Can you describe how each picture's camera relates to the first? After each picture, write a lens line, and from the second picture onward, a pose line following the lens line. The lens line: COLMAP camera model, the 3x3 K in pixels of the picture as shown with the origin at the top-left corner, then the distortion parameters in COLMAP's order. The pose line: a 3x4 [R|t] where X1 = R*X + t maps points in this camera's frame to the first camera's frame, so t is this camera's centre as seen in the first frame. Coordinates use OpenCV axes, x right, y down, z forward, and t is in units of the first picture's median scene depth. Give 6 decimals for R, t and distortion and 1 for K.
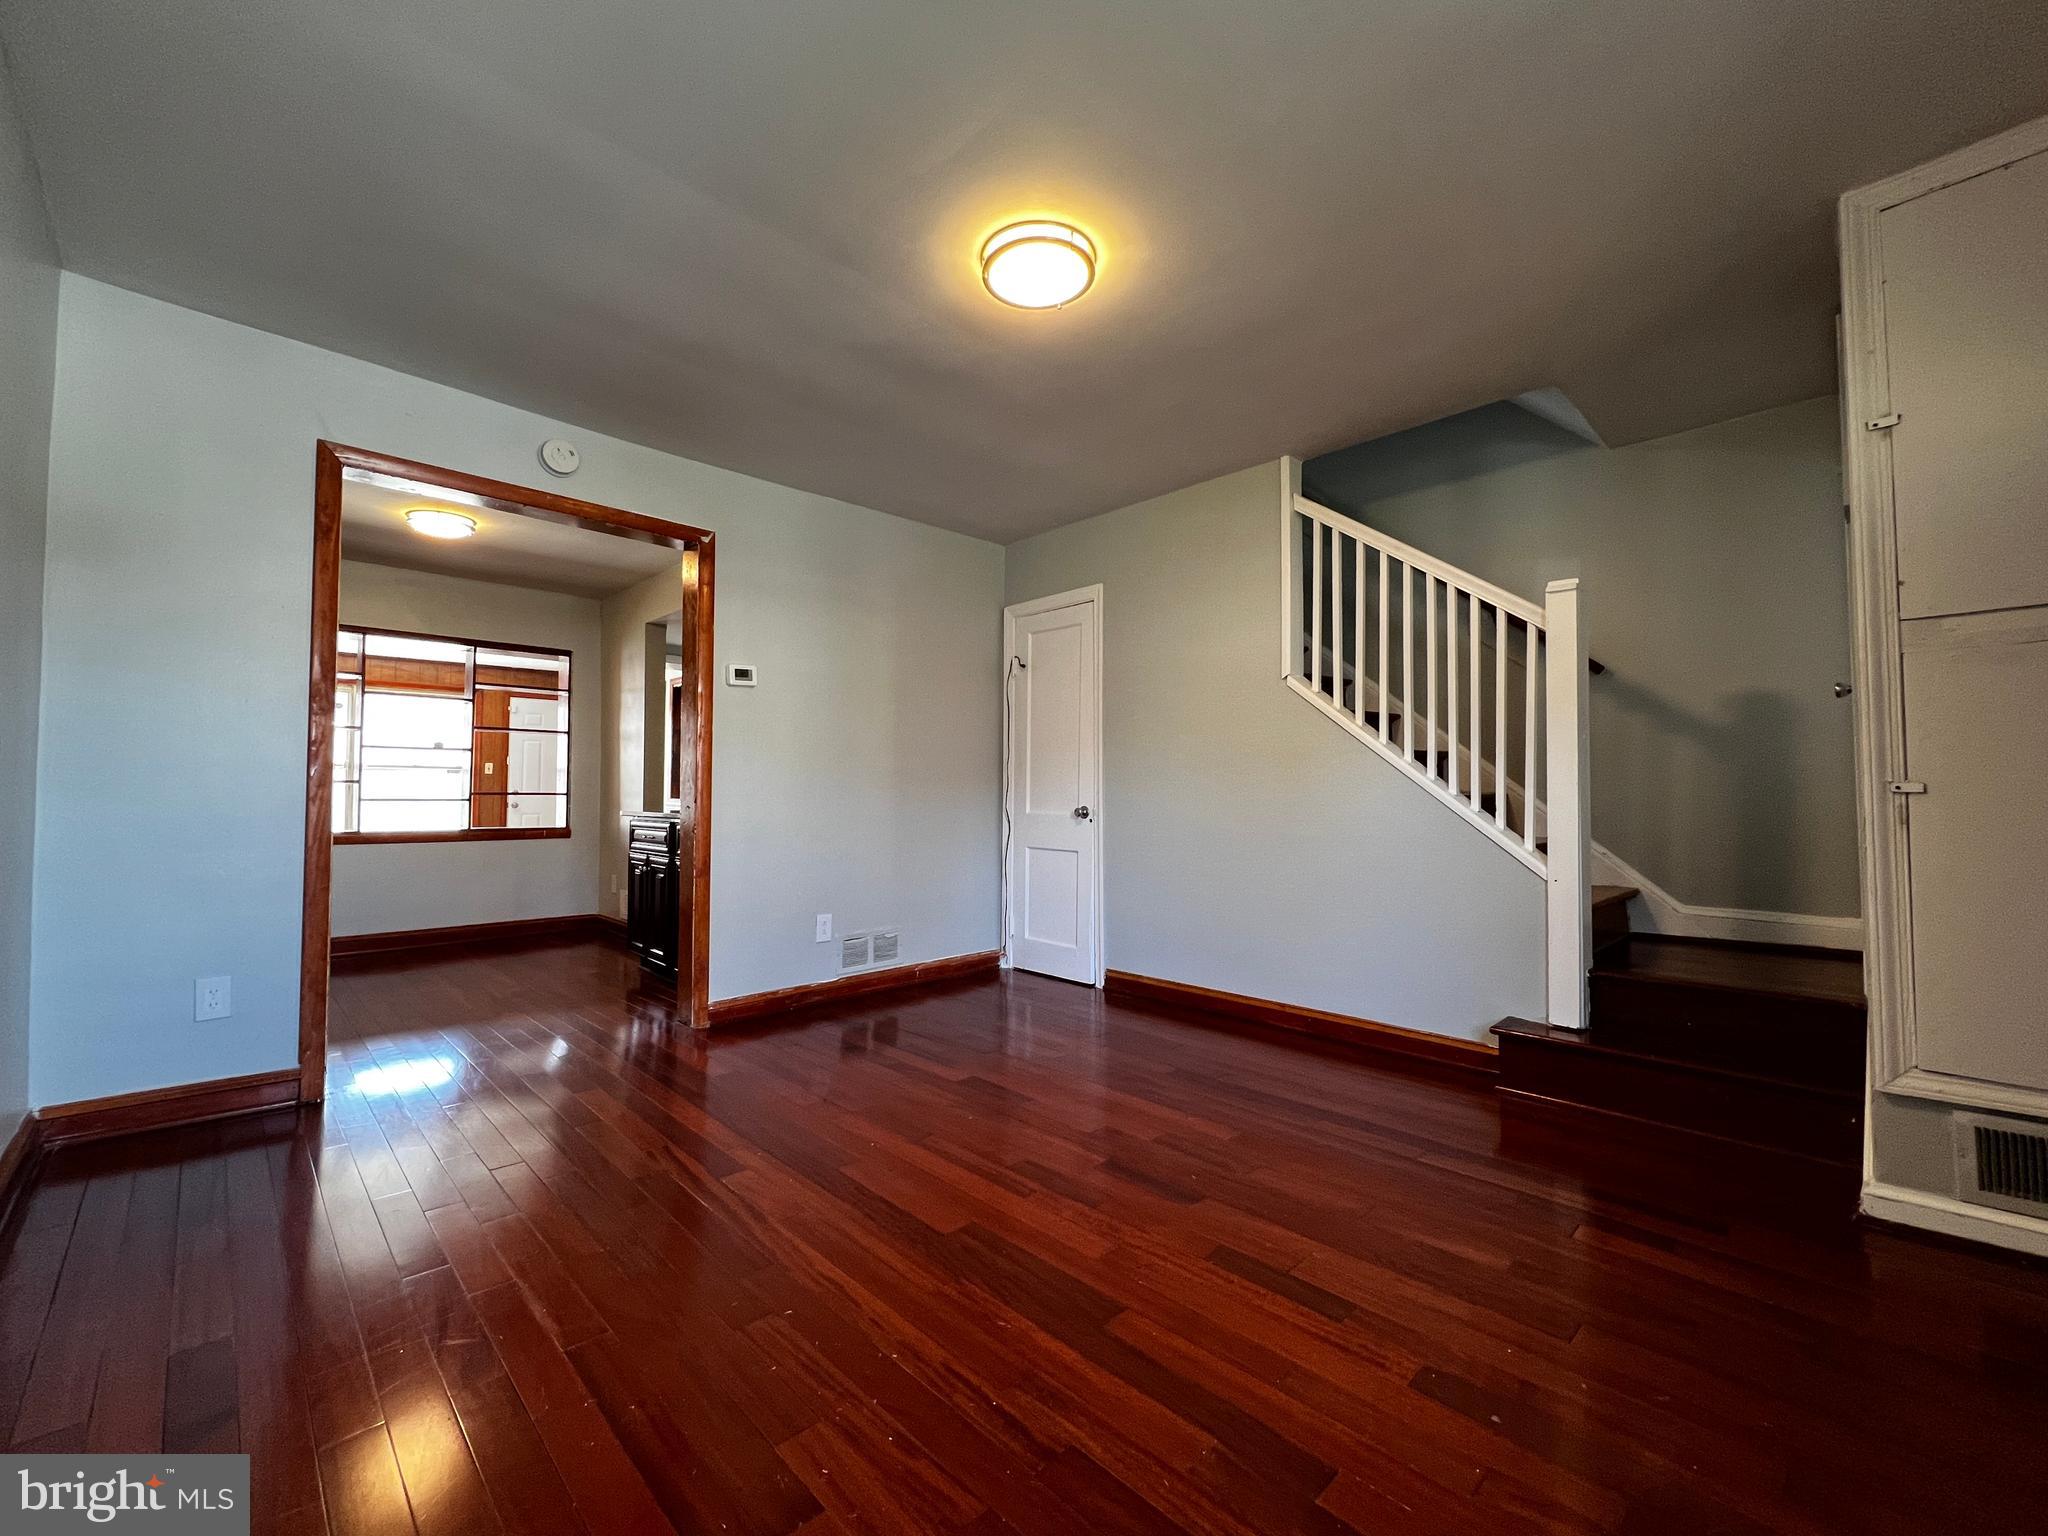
lens RADIAL K [[838.5, 0, 1018.1], [0, 838.5, 770.3], [0, 0, 1]] dist [0.000575, 0.000029]
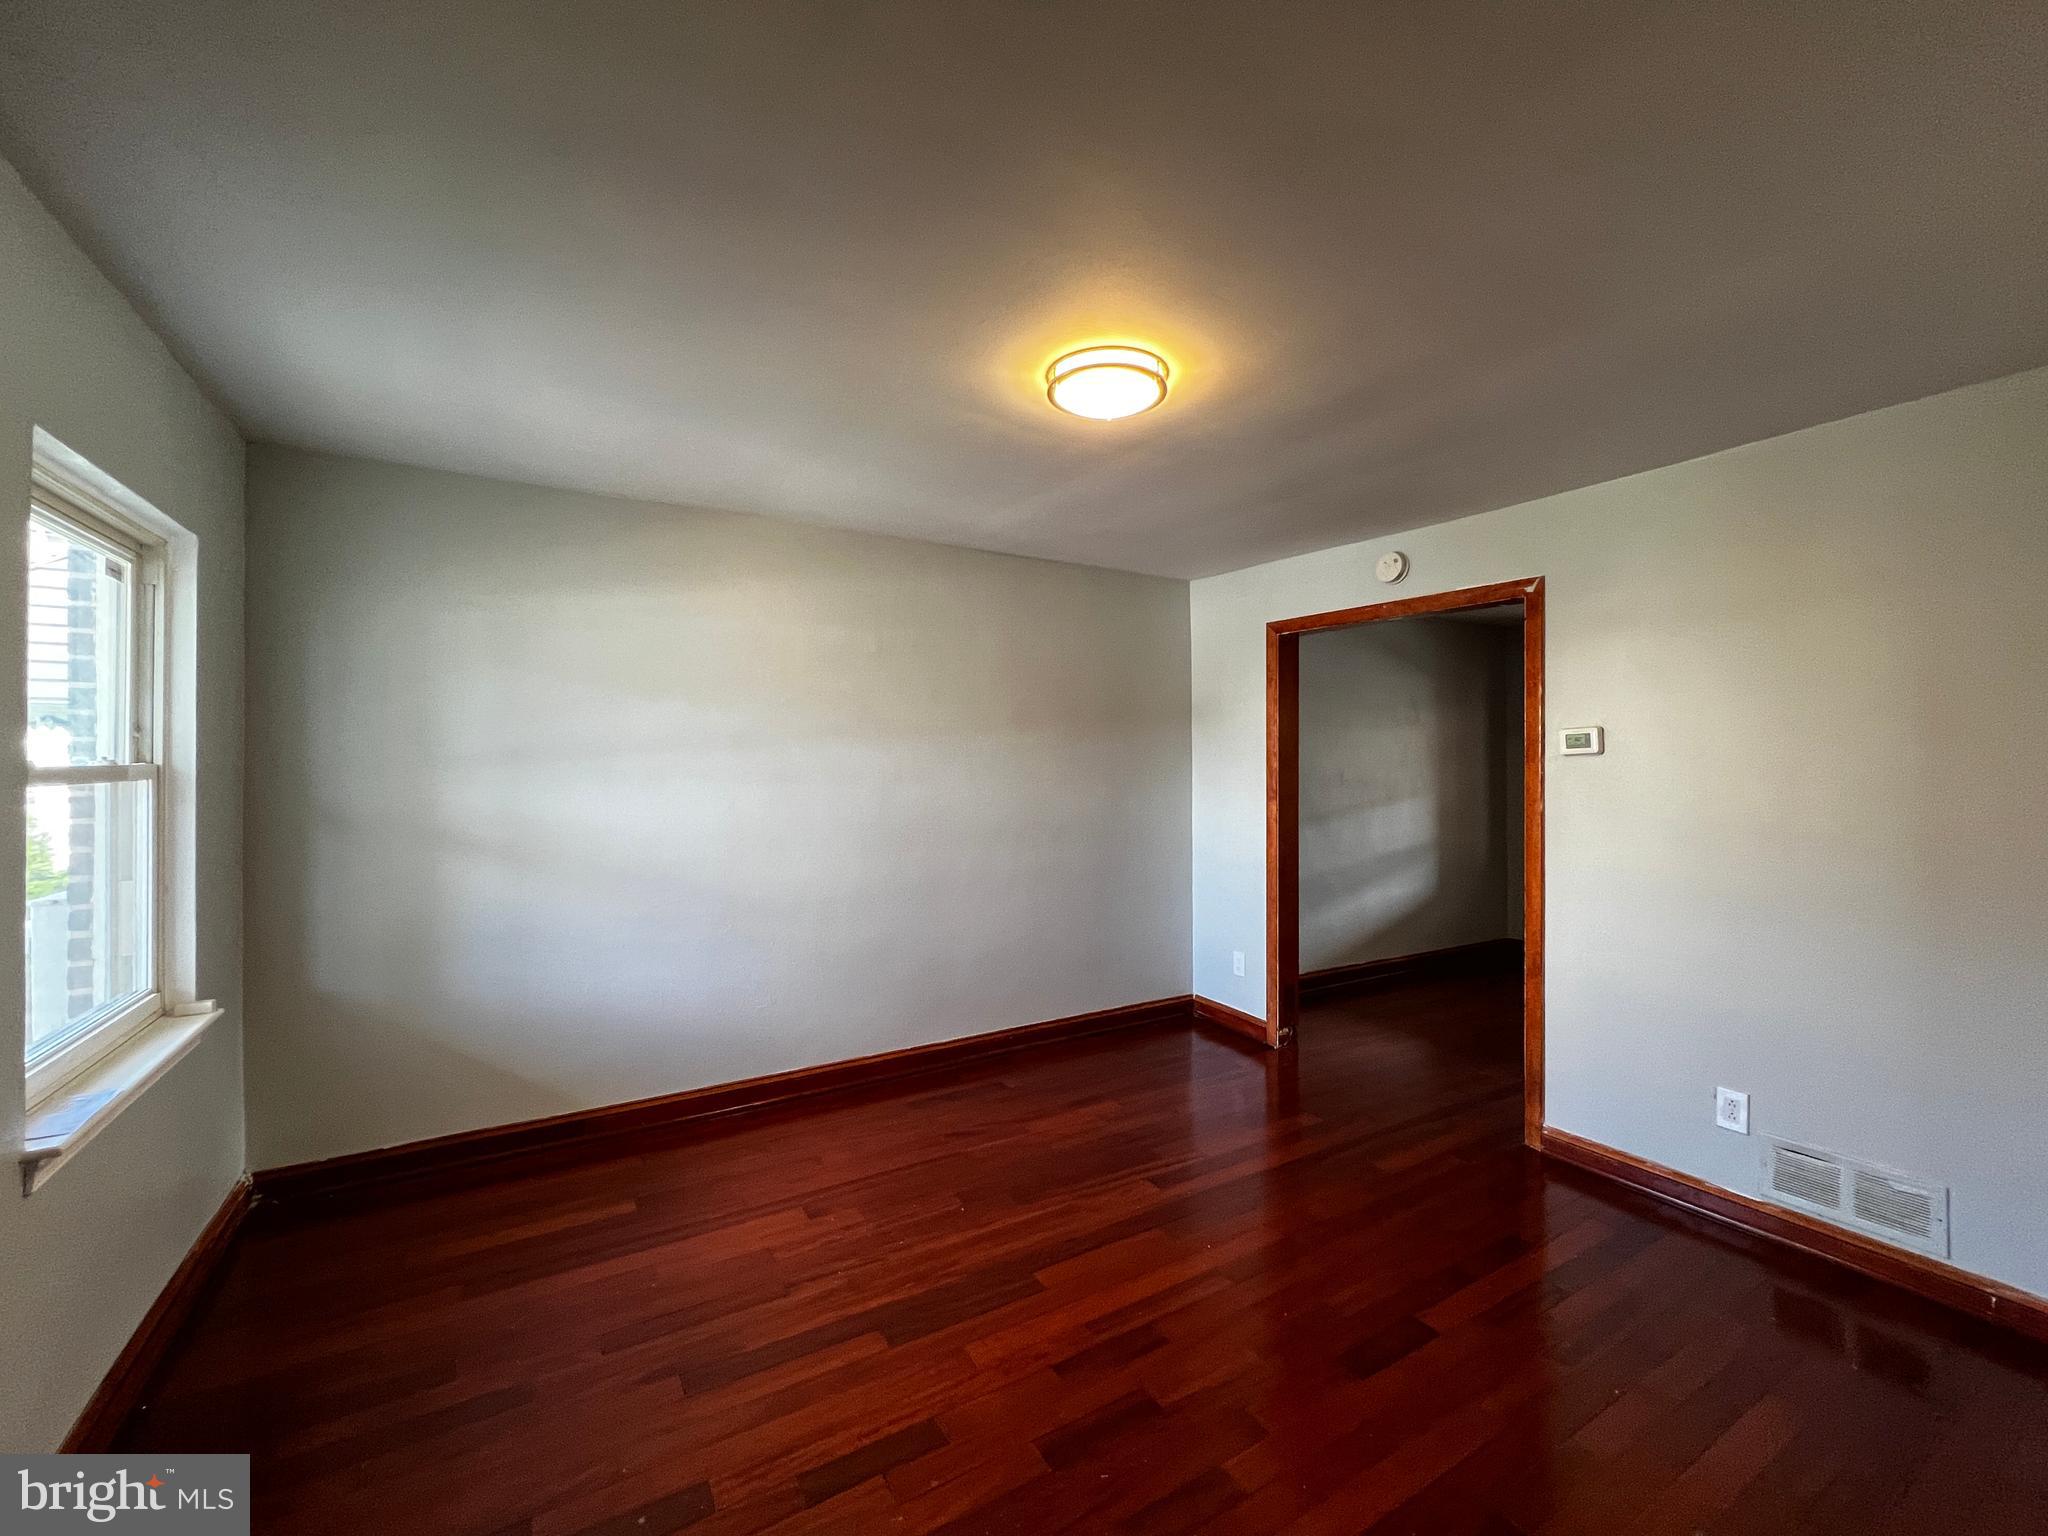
lens RADIAL K [[838.5, 0, 1006.0], [0, 838.5, 763.0], [0, 0, 1]] dist [0.000575, 0.000029]
pose [[-0.232485, -0.001142, -0.972599, 0.593335], [0.022069, 0.999736, -0.006449, -0.100986], [0.972350, -0.022963, -0.232398, 0.666617]]
